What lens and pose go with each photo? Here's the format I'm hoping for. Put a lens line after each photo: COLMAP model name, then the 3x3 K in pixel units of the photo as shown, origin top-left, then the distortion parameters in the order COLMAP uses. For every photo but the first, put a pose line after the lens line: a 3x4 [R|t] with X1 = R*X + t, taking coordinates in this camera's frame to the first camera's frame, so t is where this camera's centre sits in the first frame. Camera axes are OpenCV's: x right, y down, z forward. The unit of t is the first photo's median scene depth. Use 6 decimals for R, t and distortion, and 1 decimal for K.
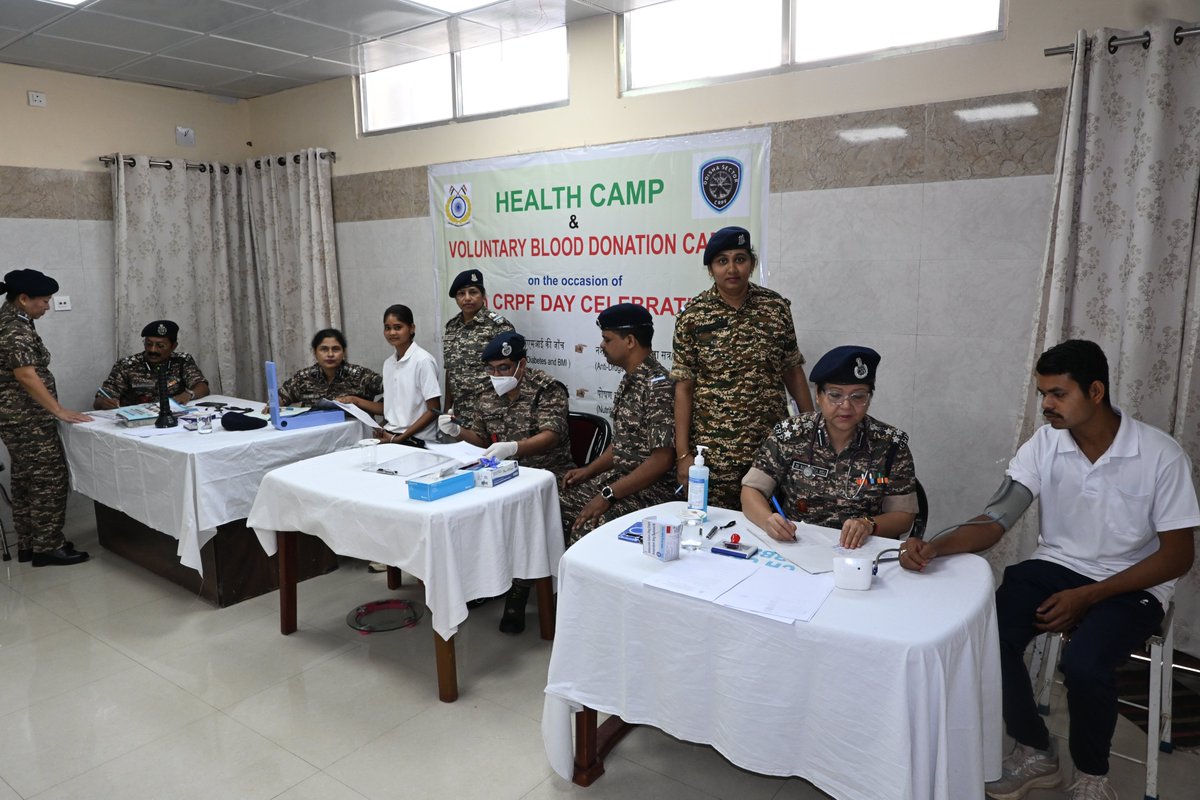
lens RADIAL K [[801.6, 0, 600.8], [0, 801.6, 402.7], [0, 0, 1]] dist [-0.004963, -0.005716]
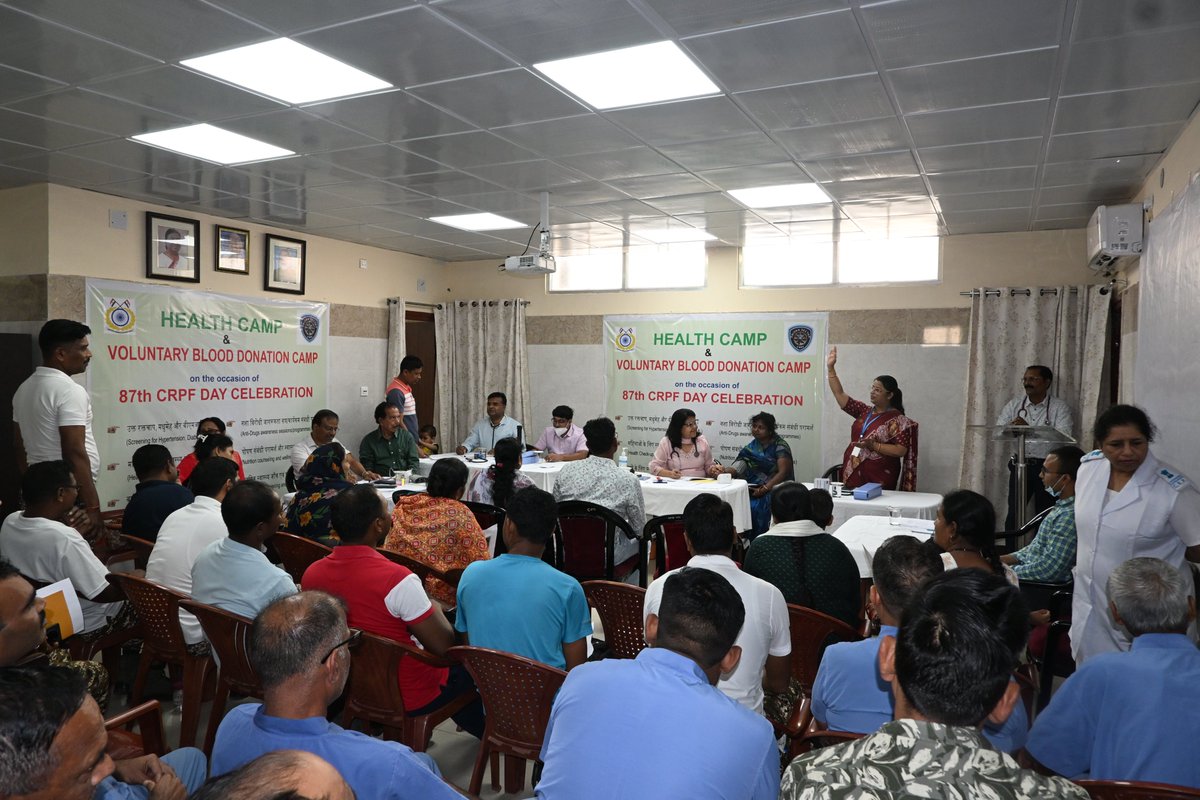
lens RADIAL K [[801.6, 0, 596.1], [0, 801.6, 382.8], [0, 0, 1]] dist [-0.004963, -0.005716]
pose [[0.984517, 0.023924, 0.173650, -0.582357], [0.002868, 0.988311, -0.152421, 0.113516], [-0.175267, 0.150559, 0.972941, -0.686748]]
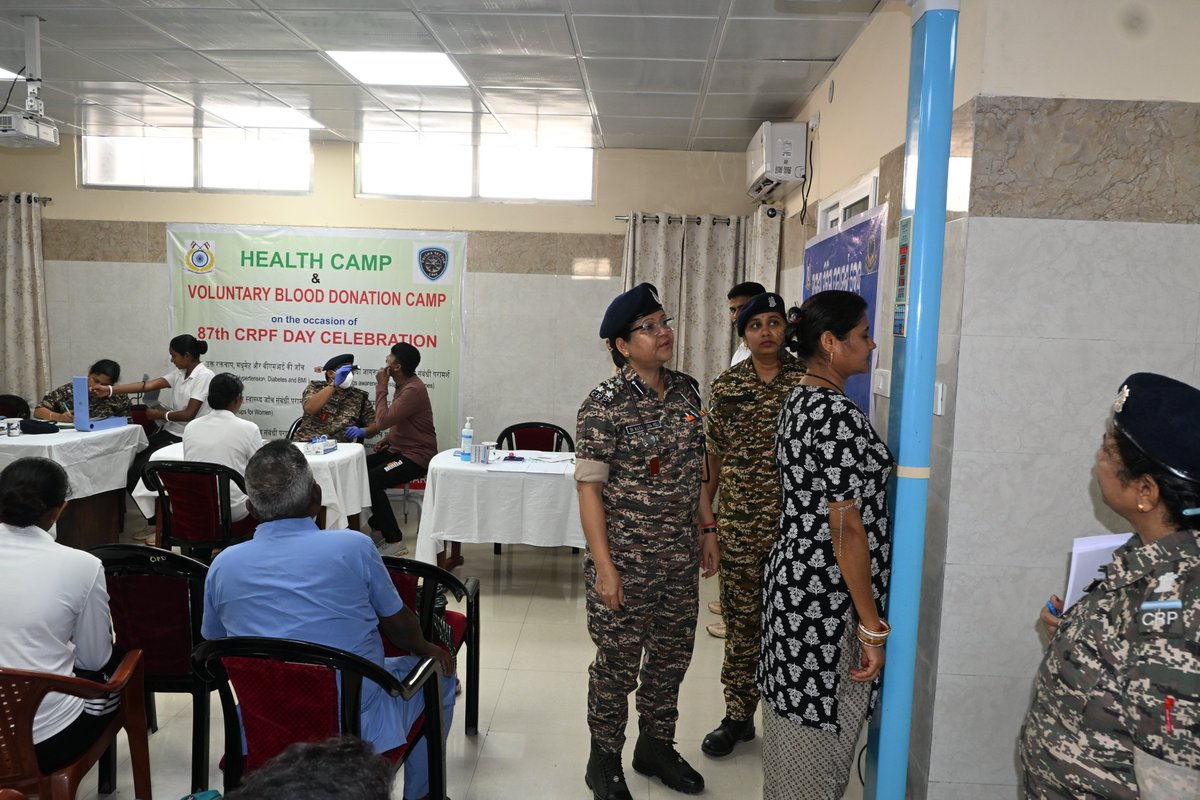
lens RADIAL K [[895.0, 0, 607.3], [0, 895.0, 398.2], [0, 0, 1]] dist [-0.015167, -0.003132]
pose [[0.823206, -0.016316, 0.567509, -0.490250], [0.054236, 0.997276, -0.049999, 0.084342], [-0.565147, 0.071939, 0.821848, -0.532023]]
